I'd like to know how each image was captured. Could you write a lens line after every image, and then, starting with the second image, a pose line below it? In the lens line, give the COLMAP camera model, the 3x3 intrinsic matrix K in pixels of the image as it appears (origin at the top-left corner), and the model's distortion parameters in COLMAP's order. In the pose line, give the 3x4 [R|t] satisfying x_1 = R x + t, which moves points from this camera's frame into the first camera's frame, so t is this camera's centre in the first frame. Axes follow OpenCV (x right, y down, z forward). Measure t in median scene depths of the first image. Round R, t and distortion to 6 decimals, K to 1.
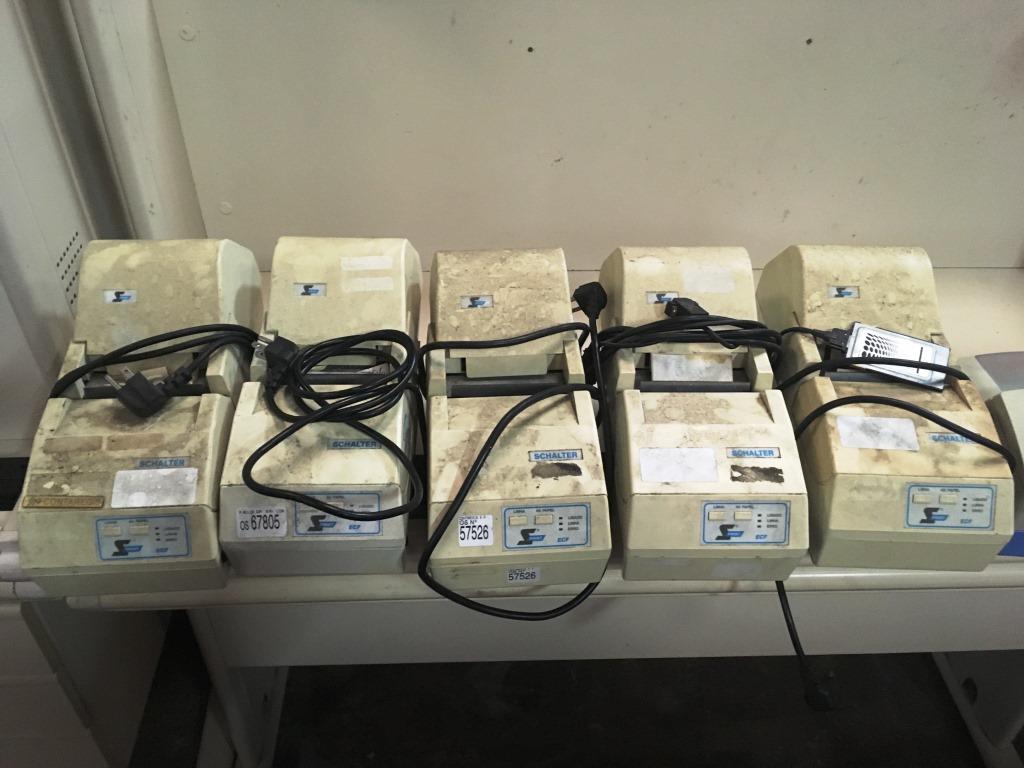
lens RADIAL K [[874.6, 0, 516.1], [0, 874.6, 385.0], [0, 0, 1]] dist [0.049907, -0.056016]
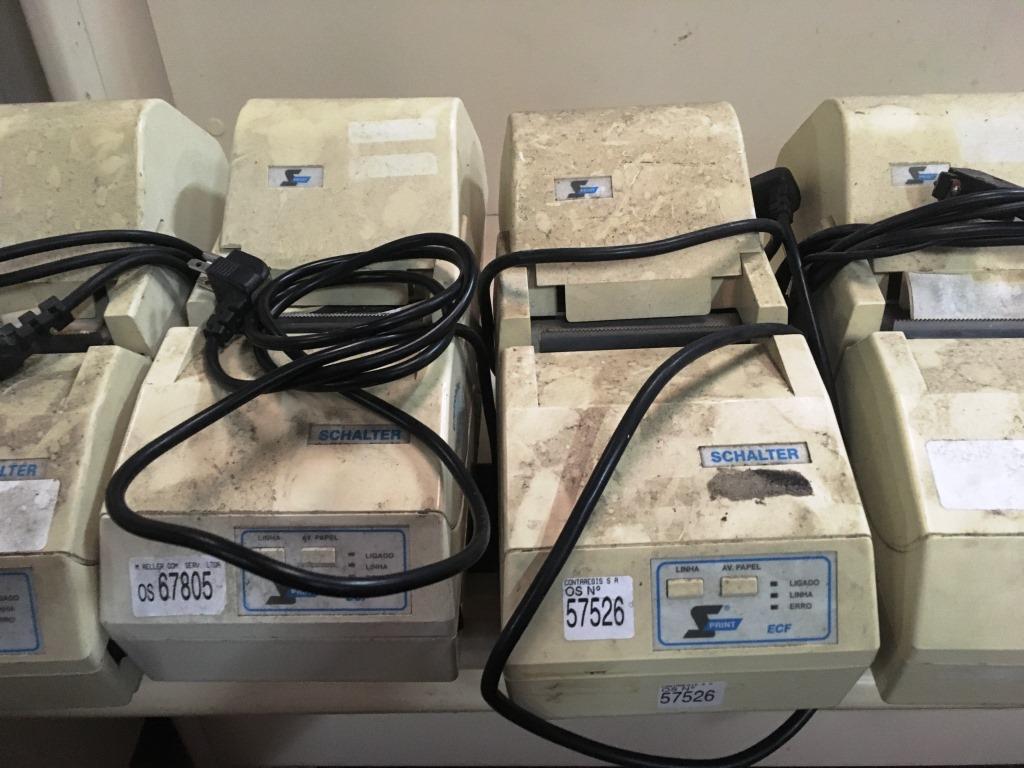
lens RADIAL K [[874.6, 0, 511.9], [0, 874.6, 381.0], [0, 0, 1]] dist [0.049907, -0.056016]
pose [[0.996744, -0.010415, -0.079960, -0.050367], [0.007539, 0.999317, -0.036181, 0.053421], [0.080282, 0.035460, 0.996141, 0.471193]]
